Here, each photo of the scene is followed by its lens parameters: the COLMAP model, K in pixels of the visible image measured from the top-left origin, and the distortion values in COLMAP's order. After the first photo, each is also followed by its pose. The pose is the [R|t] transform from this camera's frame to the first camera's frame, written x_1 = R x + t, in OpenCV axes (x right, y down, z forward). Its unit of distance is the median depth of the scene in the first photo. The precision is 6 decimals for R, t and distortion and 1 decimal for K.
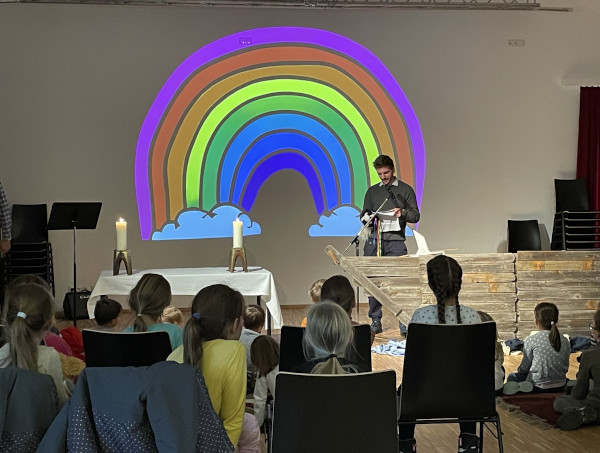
lens RADIAL K [[1009.3, 0, 300.0], [0, 1009.3, 226.5], [0, 0, 1]] dist [0.083684, 0.078114]
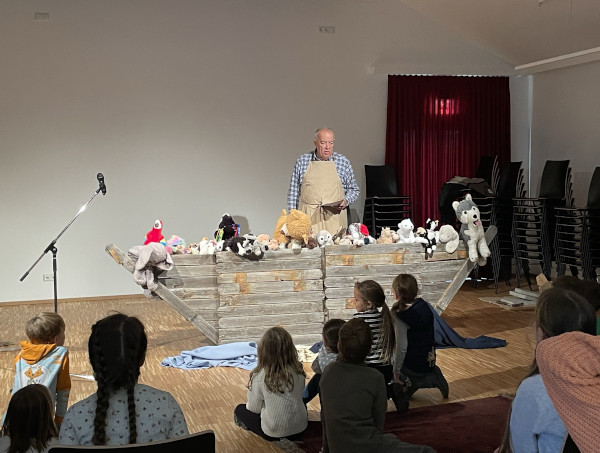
lens RADIAL K [[816.0, 0, 318.9], [0, 816.0, 225.3], [0, 0, 1]] dist [0.063467, 0.008775]
pose [[0.982784, -0.014272, 0.184208, 0.054434], [0.008893, 0.999511, 0.029994, -0.011426], [-0.184546, -0.027839, 0.982430, 0.204532]]
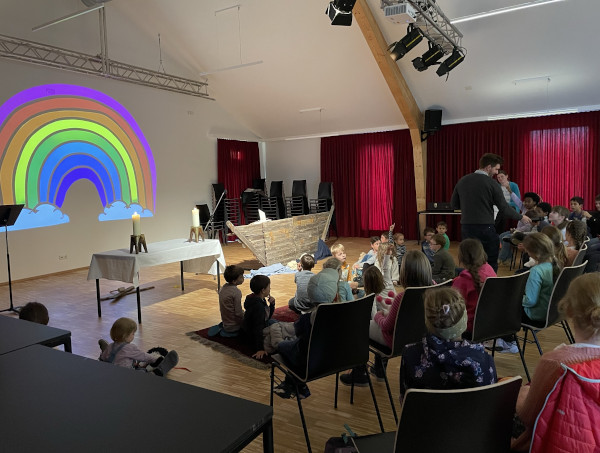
lens RADIAL K [[448.6, 0, 300.0], [0, 448.6, 226.5], [0, 0, 1]] dist [0.073410, -0.100177]
pose [[0.634031, -0.087275, 0.768367, -0.345940], [0.058082, 0.996179, 0.065223, -0.010341], [-0.771123, 0.003274, 0.636678, 0.307044]]
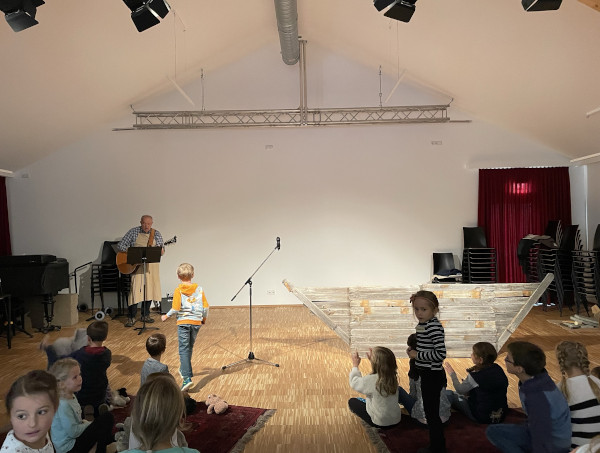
lens RADIAL K [[448.6, 0, 300.0], [0, 448.6, 226.5], [0, 0, 1]] dist [0.073410, -0.100177]
pose [[0.989990, -0.007831, -0.140918, 0.101101], [0.002544, 0.999287, -0.037660, -0.022433], [0.141113, 0.036925, 0.989305, 0.272226]]
